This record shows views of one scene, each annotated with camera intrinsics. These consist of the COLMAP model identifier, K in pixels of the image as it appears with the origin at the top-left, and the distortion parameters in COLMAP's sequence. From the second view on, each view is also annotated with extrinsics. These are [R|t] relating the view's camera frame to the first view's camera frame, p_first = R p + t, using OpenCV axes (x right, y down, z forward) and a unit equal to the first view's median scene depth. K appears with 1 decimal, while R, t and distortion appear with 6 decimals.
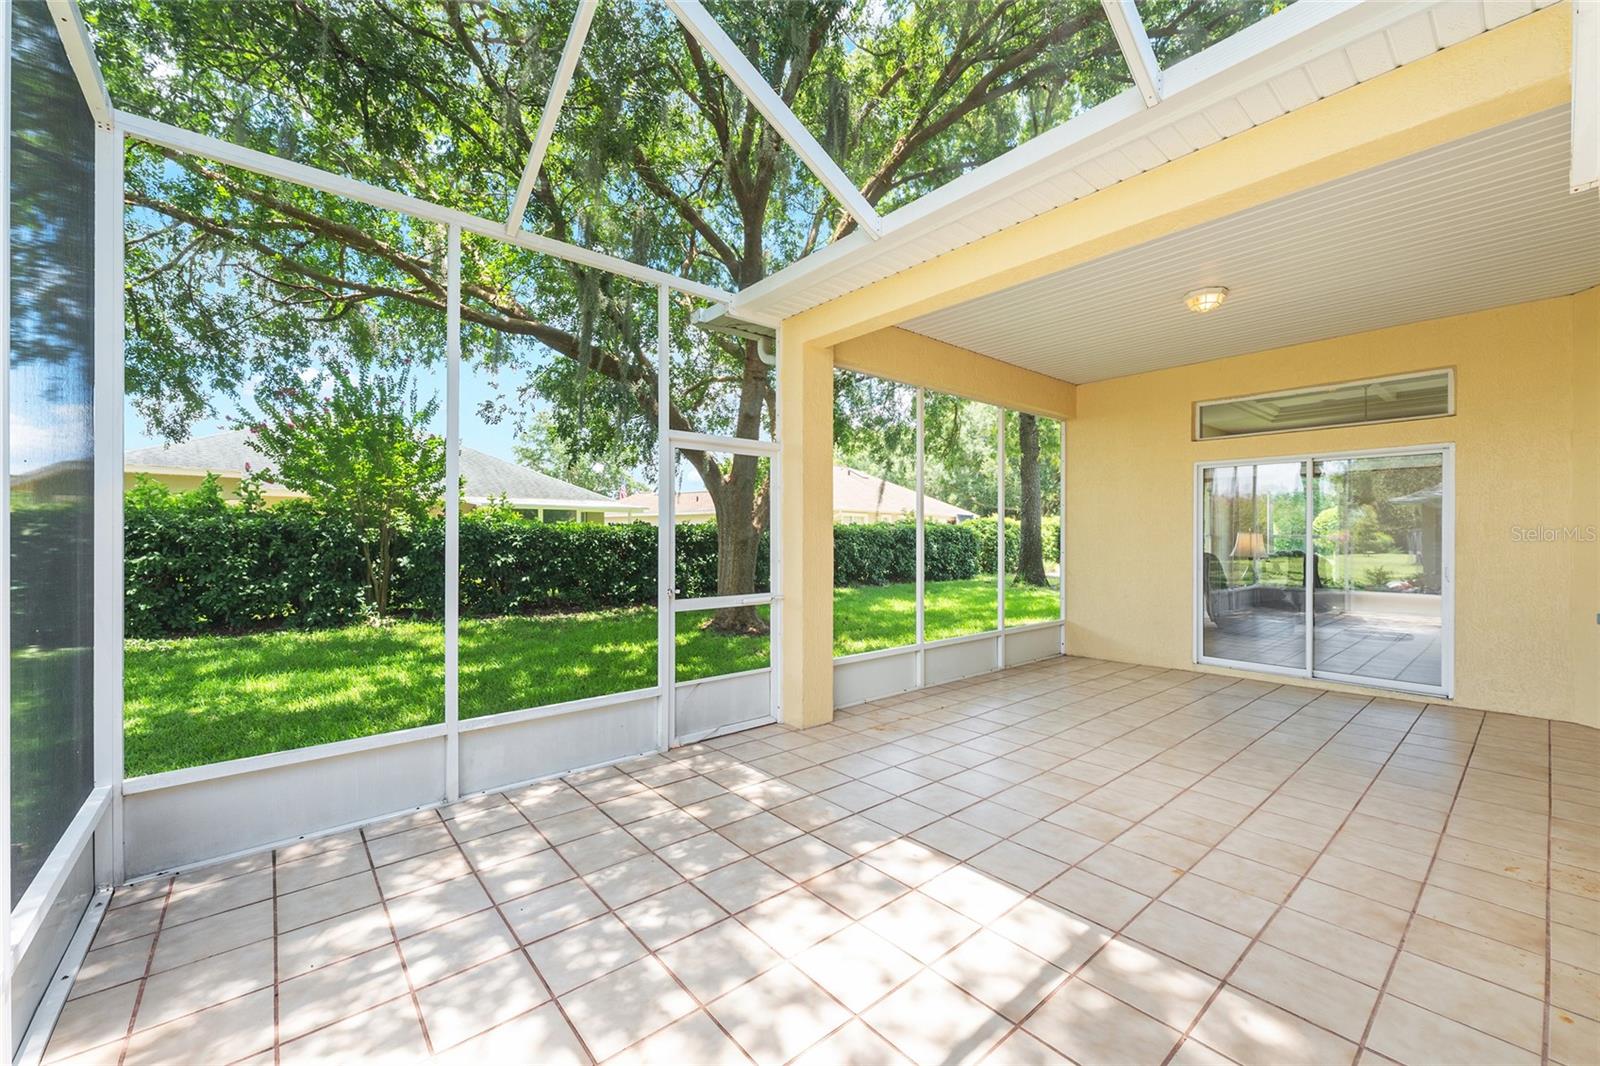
lens RADIAL K [[642.5, 0, 806.4], [0, 642.5, 538.1], [0, 0, 1]] dist [-0.002898, 0.000399]
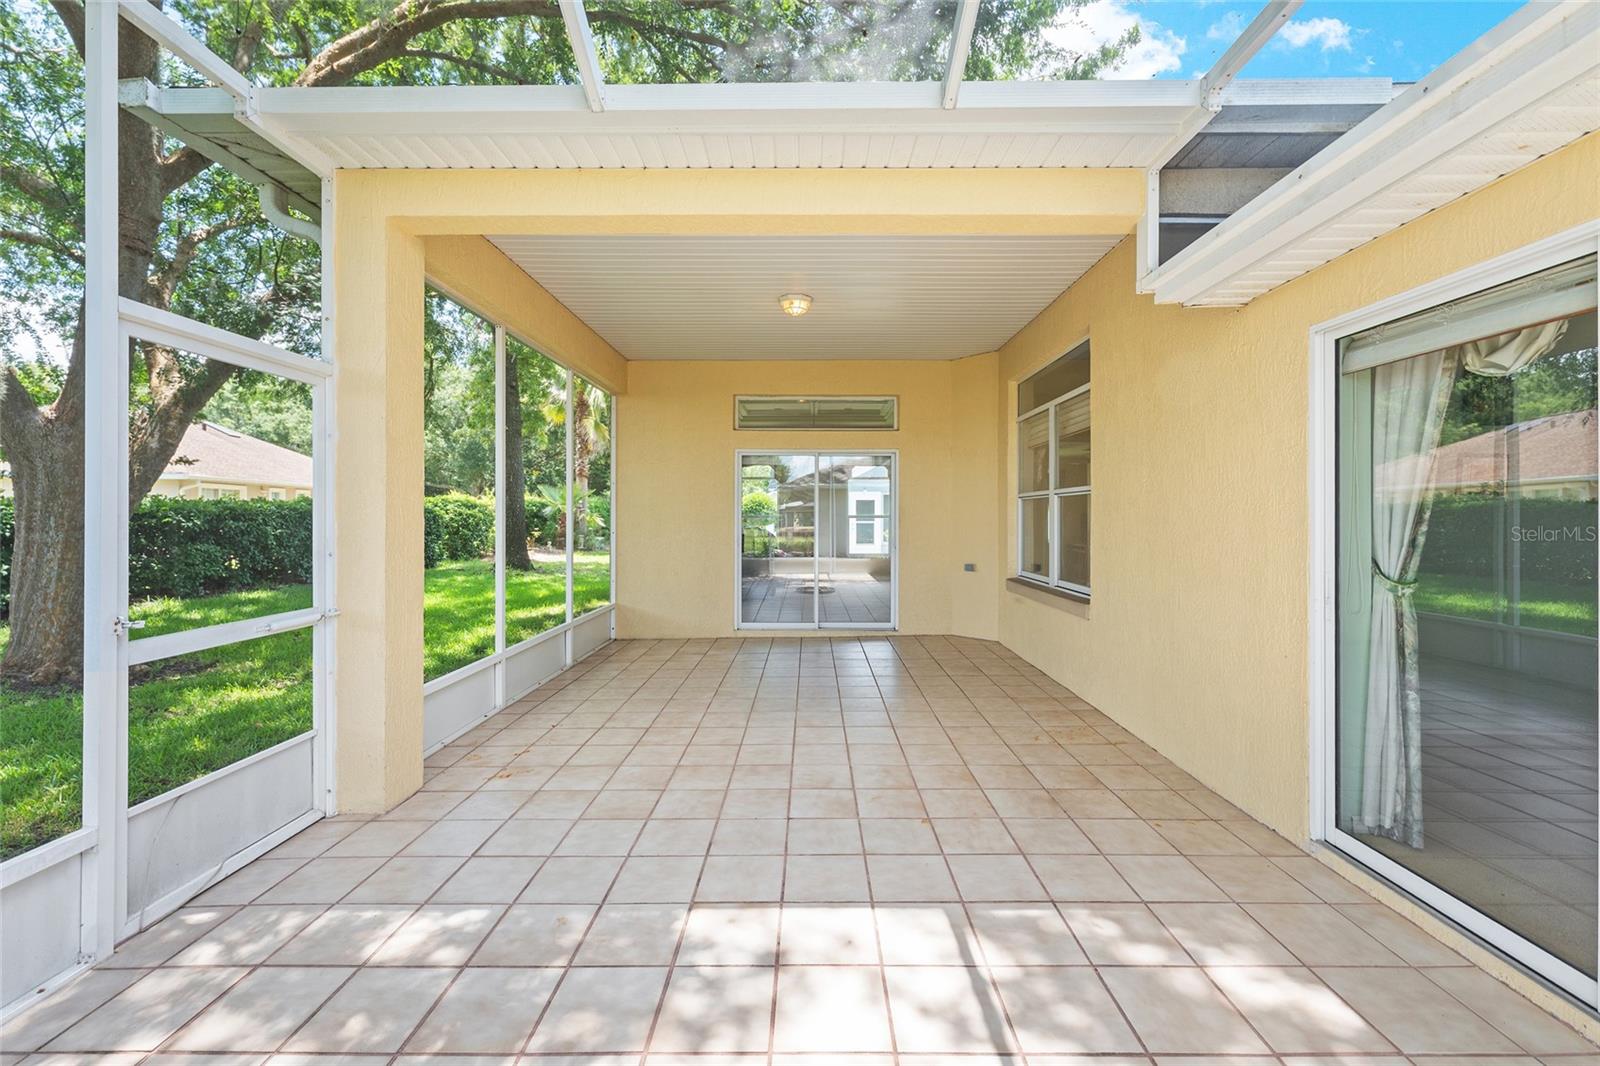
lens RADIAL K [[642.5, 0, 801.4], [0, 642.5, 519.1], [0, 0, 1]] dist [-0.002898, 0.000399]
pose [[0.649897, -0.004453, 0.760009, -0.229932], [0.003461, 0.999990, 0.002899, 0.000553], [-0.760015, 0.000747, 0.649906, 0.265505]]
